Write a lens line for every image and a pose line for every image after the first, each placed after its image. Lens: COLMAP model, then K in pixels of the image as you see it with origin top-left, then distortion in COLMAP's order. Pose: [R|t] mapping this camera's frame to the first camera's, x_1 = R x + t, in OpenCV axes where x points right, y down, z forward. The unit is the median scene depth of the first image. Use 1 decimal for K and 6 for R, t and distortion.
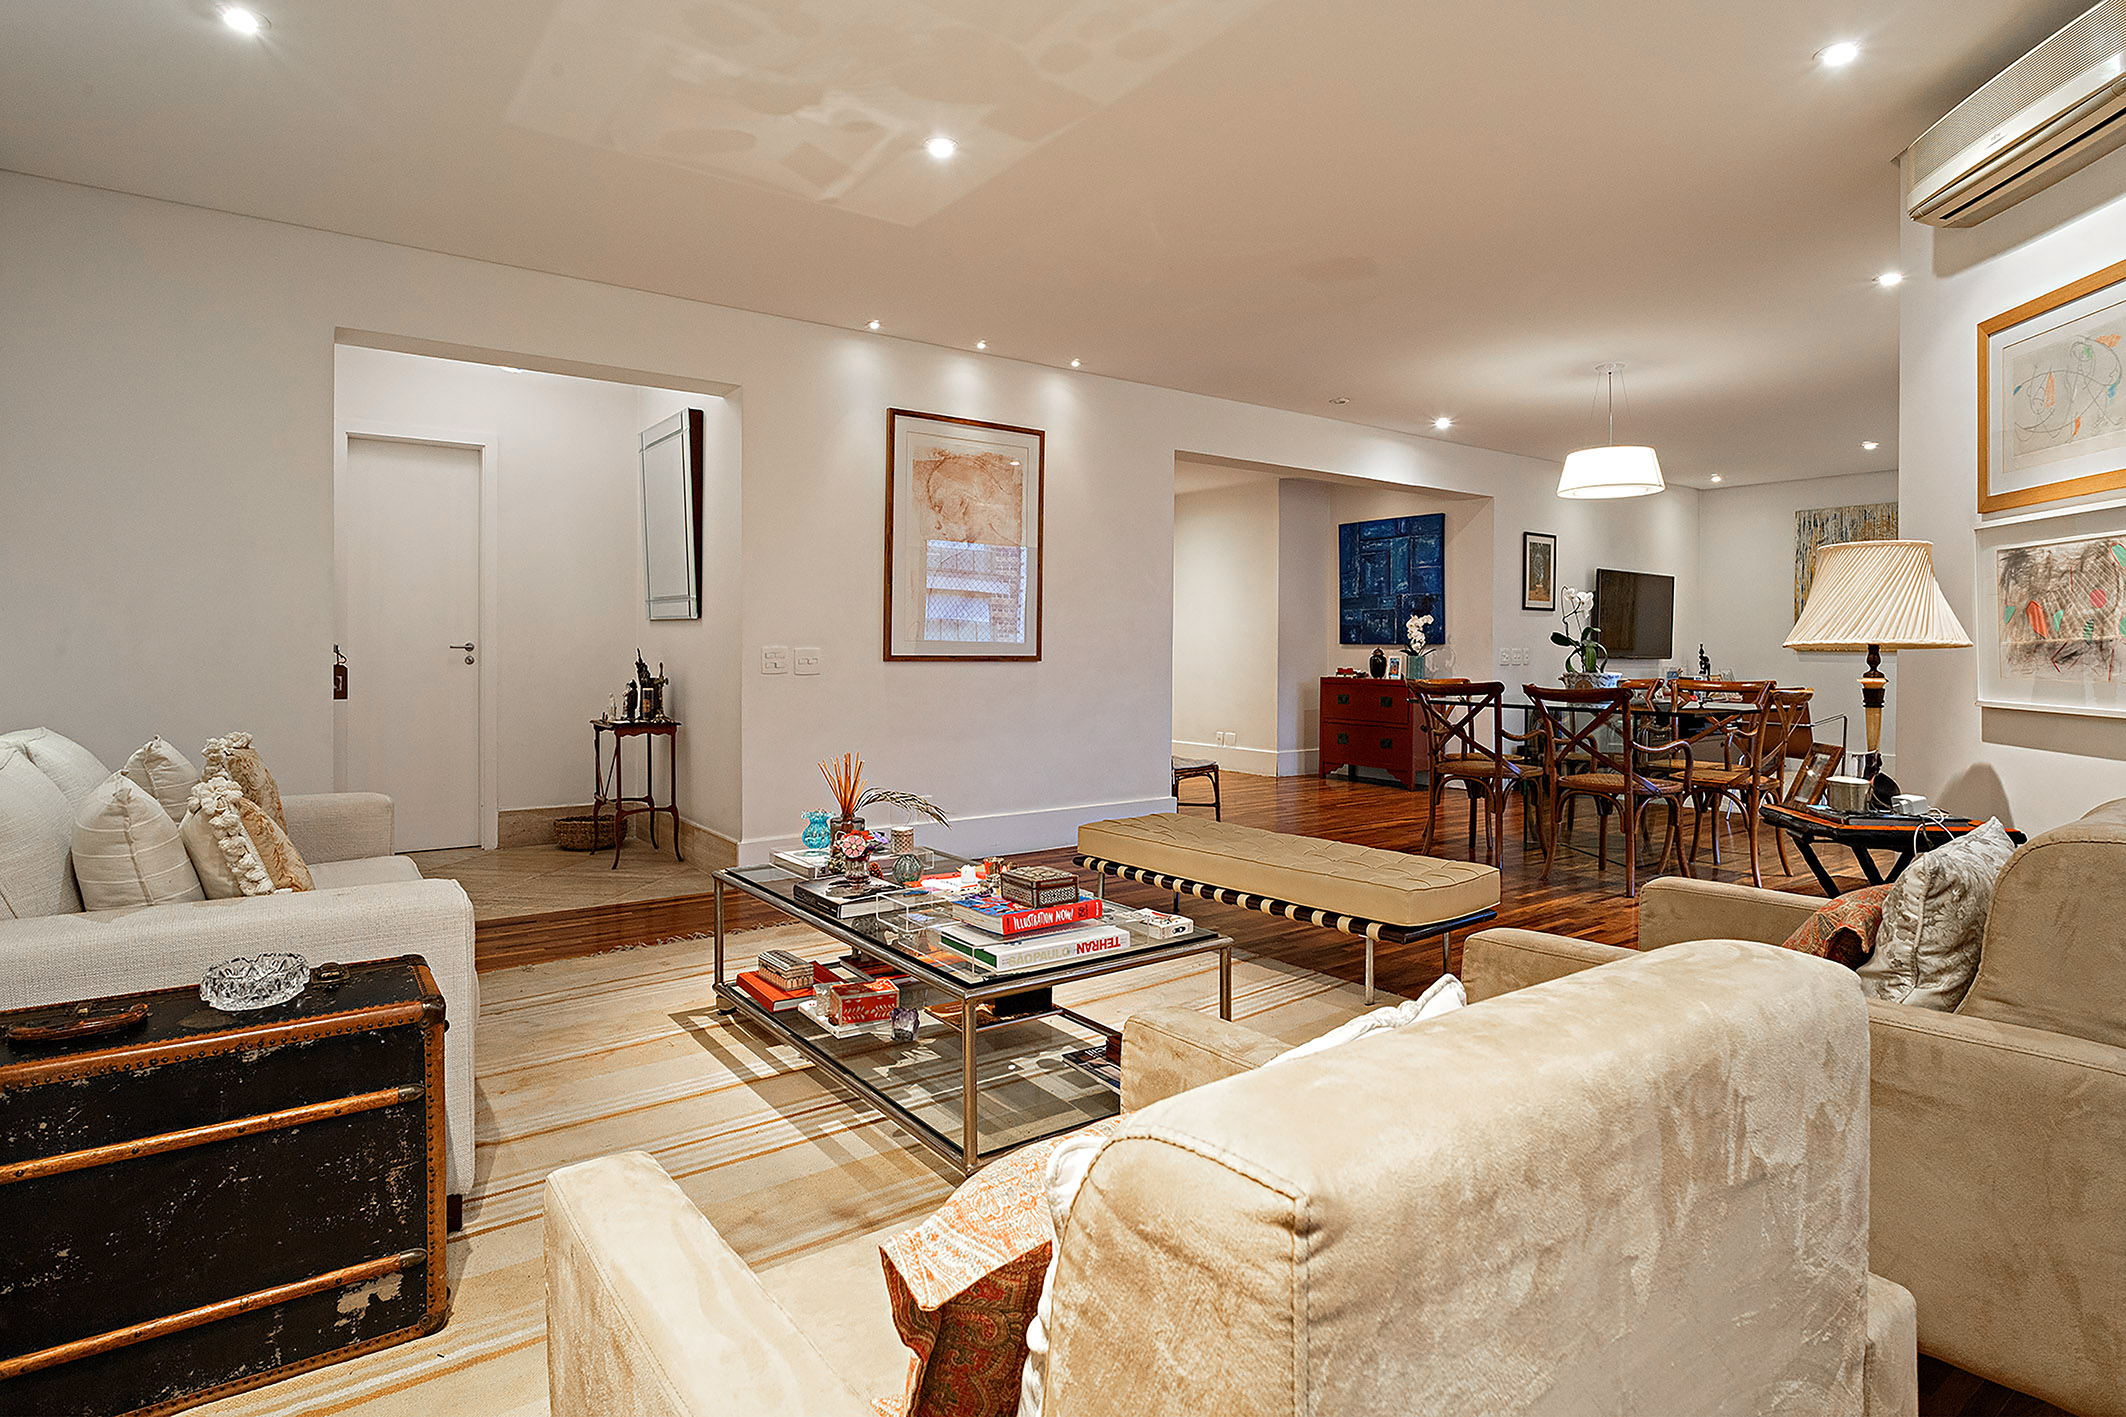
lens RADIAL K [[1151.4, 0, 1135.0], [0, 1151.4, 652.1], [0, 0, 1]] dist [-0.017399, -0.000144]
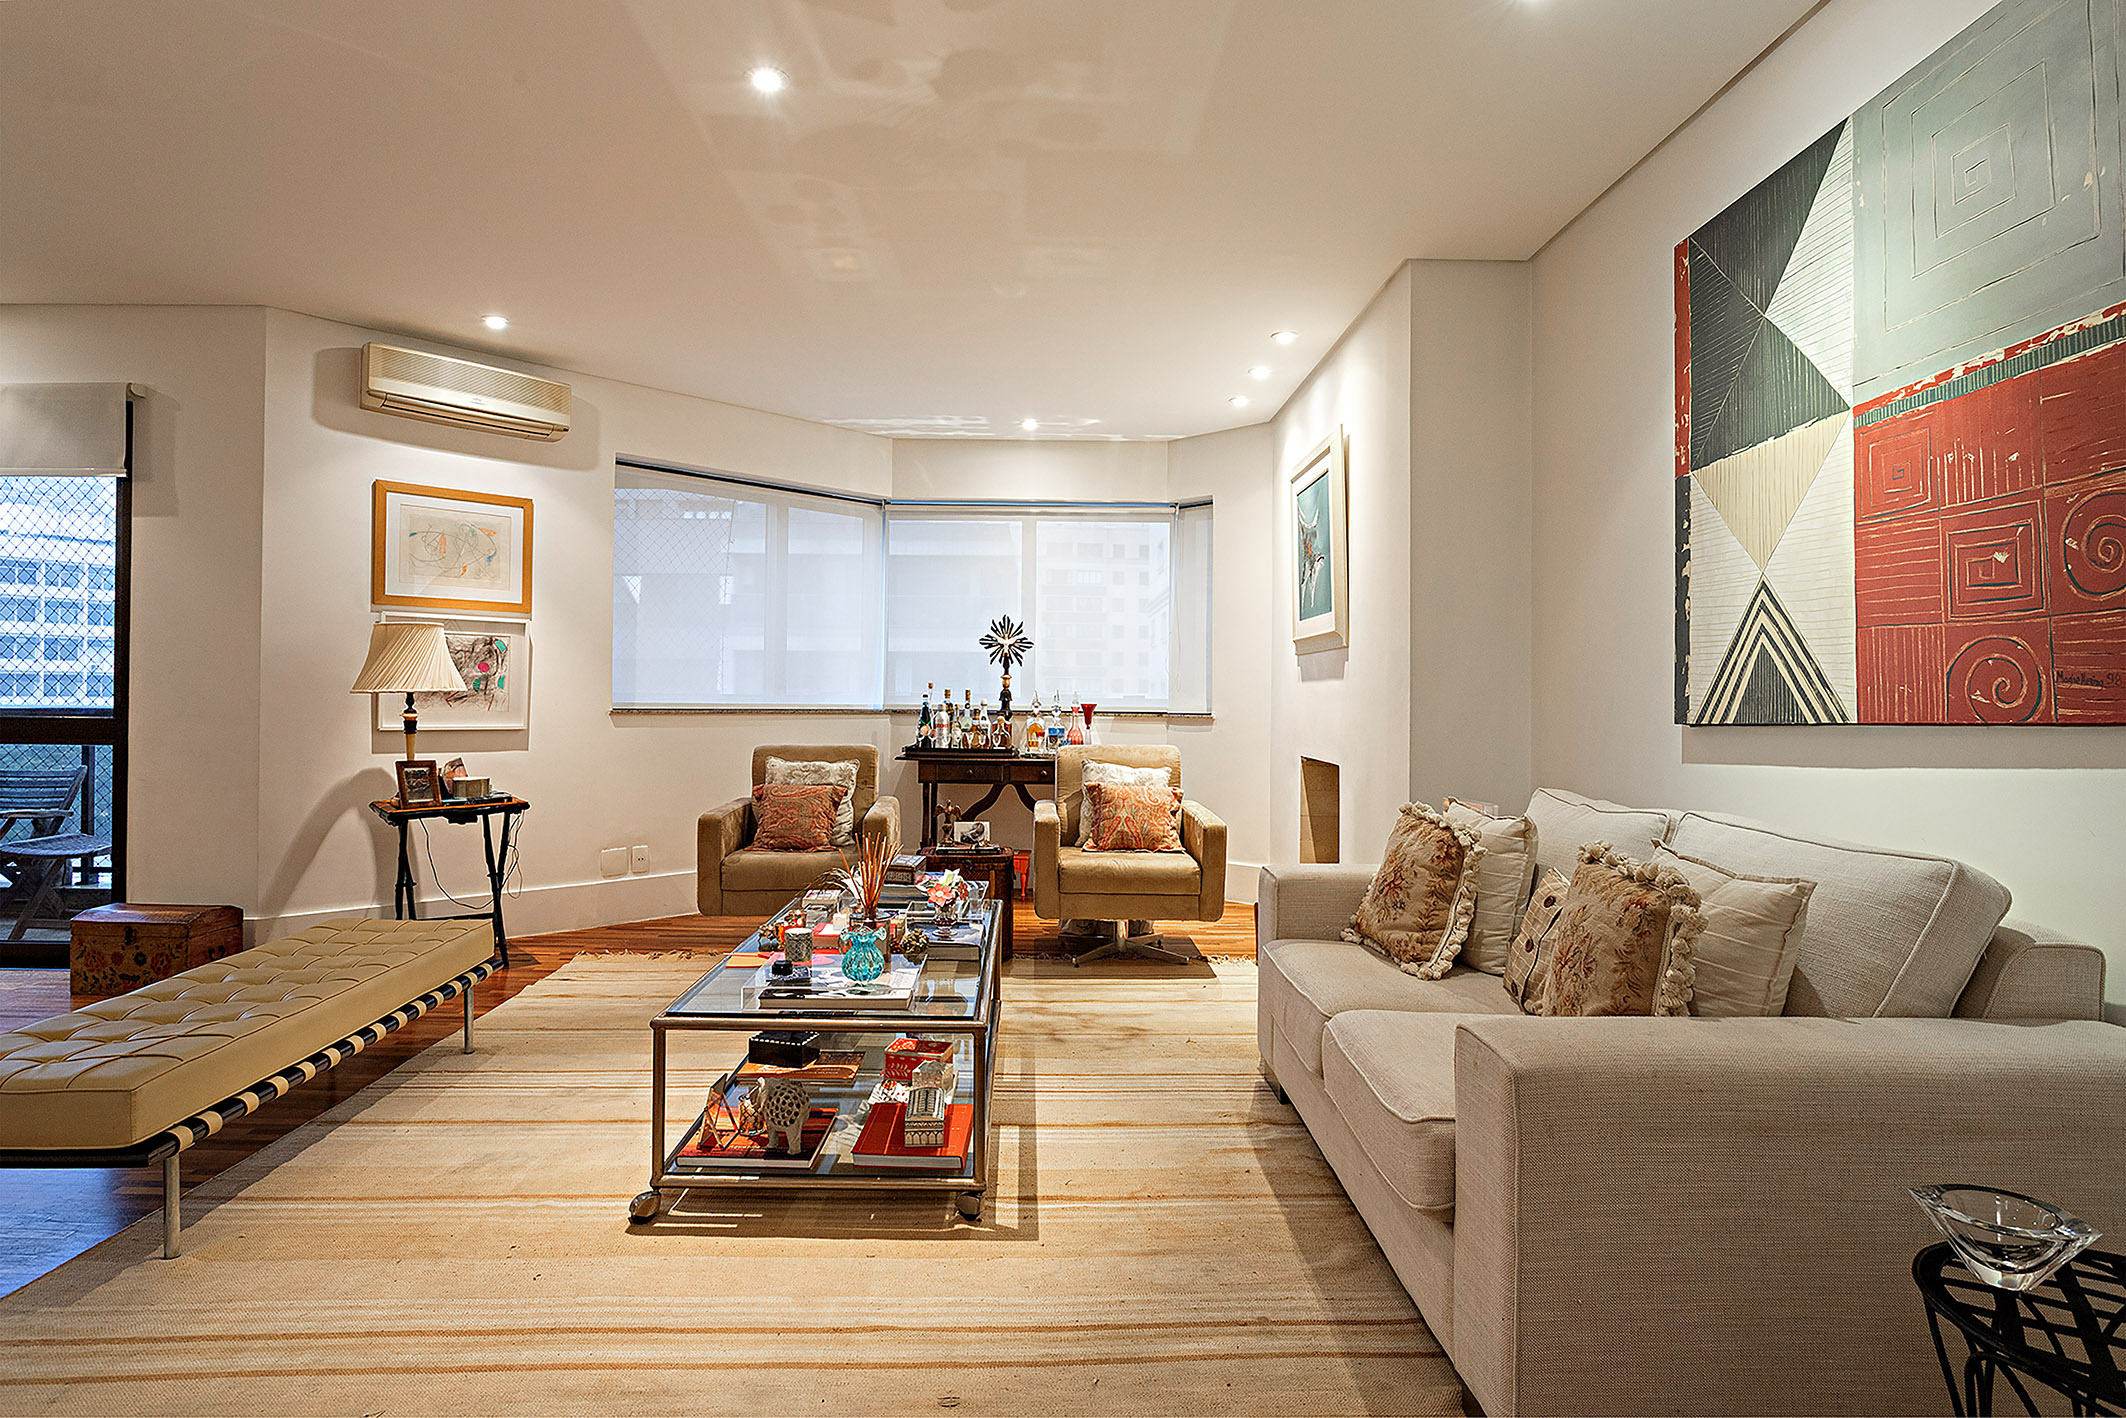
lens RADIAL K [[1098.7, 0, 1012.3], [0, 1098.7, 668.8], [0, 0, 1]] dist [0.000471, 0.000134]
pose [[-0.771750, 0.002535, 0.635922, -0.464428], [-0.012676, 0.999732, -0.019368, -0.009457], [-0.635800, -0.023008, -0.771511, 0.867799]]
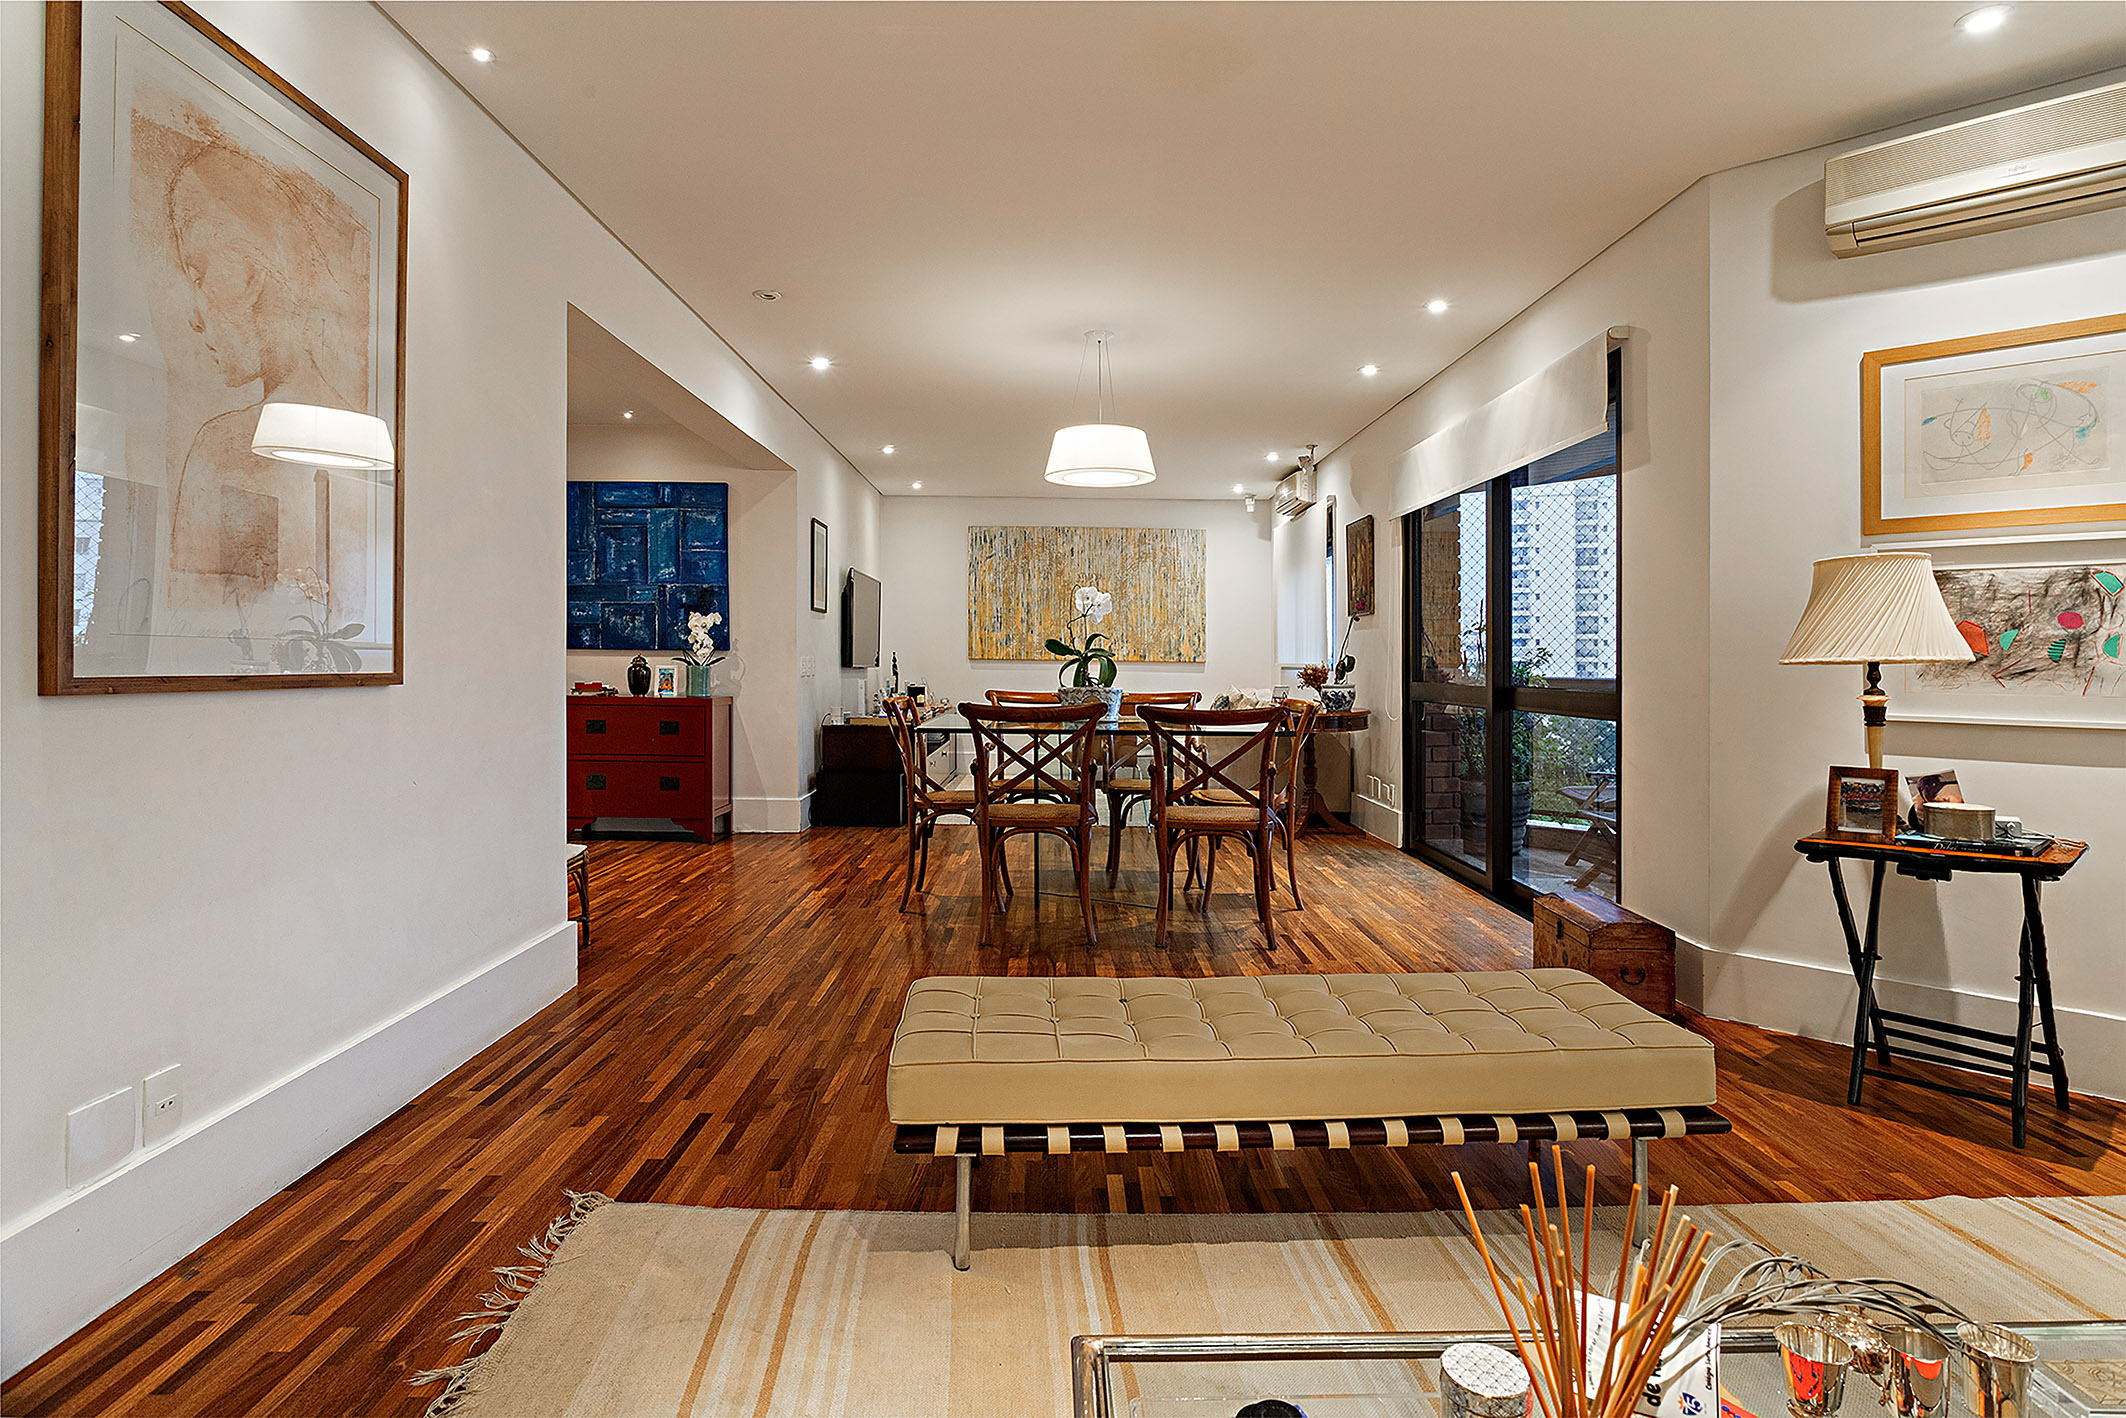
lens RADIAL K [[1083.3, 0, 1092.8], [0, 1083.3, 662.2], [0, 0, 1]] dist [-0.009121, 0.000242]
pose [[0.597717, -0.000395, 0.801707, -0.258228], [-0.003551, 0.999989, 0.003140, -0.003100], [-0.801699, -0.004724, 0.597709, 0.533285]]
